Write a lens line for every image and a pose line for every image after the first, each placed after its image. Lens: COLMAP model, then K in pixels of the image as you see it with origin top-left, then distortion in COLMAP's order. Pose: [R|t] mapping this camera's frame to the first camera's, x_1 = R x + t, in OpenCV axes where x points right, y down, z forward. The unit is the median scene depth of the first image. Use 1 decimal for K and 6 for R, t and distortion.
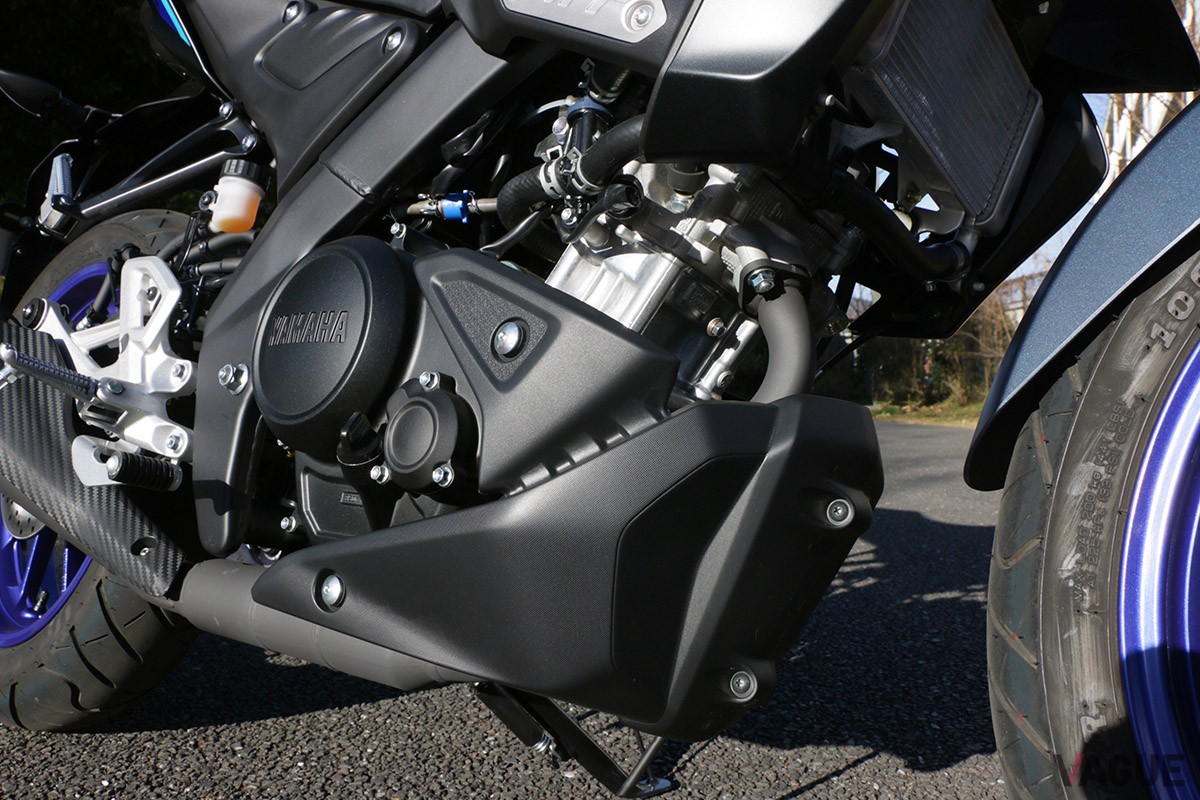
lens RADIAL K [[958.0, 0, 600.0], [0, 958.0, 400.0], [0, 0, 1]] dist [-0.047656, 0.000944]
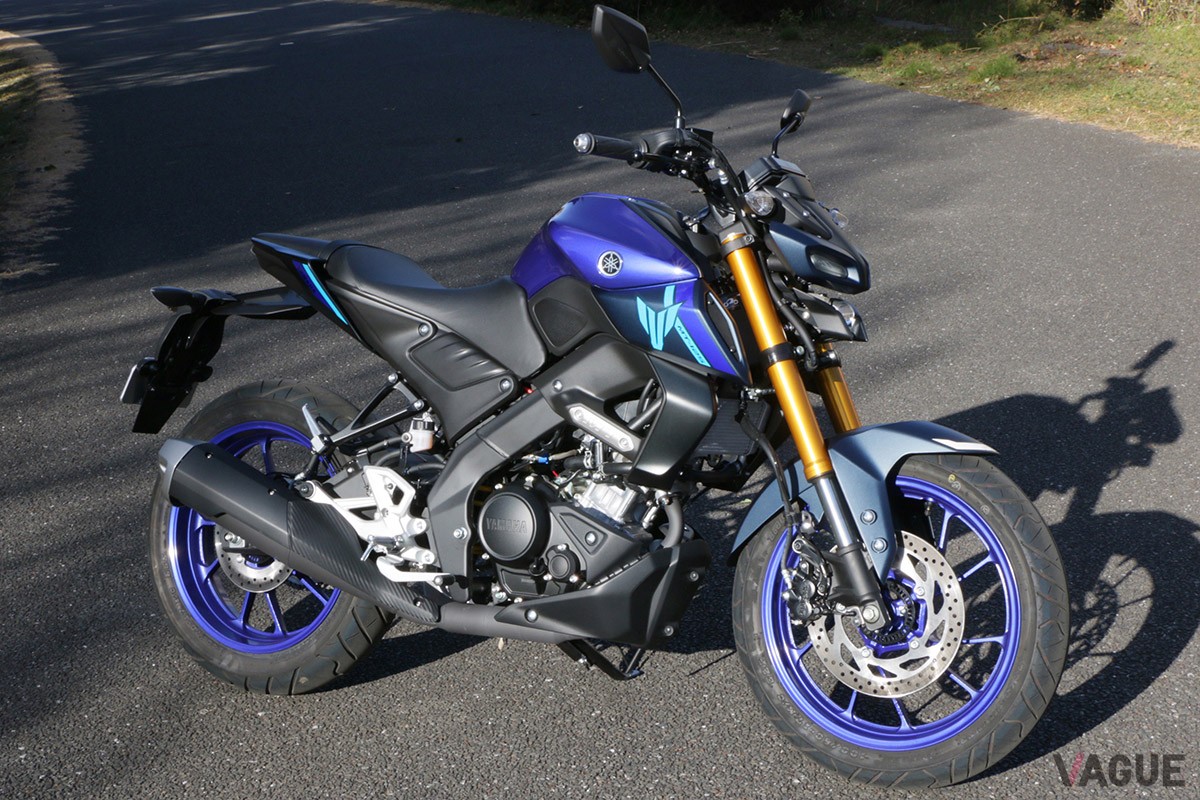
lens RADIAL K [[1934.3, 0, 600.0], [0, 1934.3, 400.0], [0, 0, 1]] dist [0.006399, -0.008634]
pose [[0.987224, -0.092796, 0.129532, -0.707632], [0.066033, 0.978090, 0.197434, -1.475357], [-0.145015, -0.186358, 0.971721, -4.310853]]
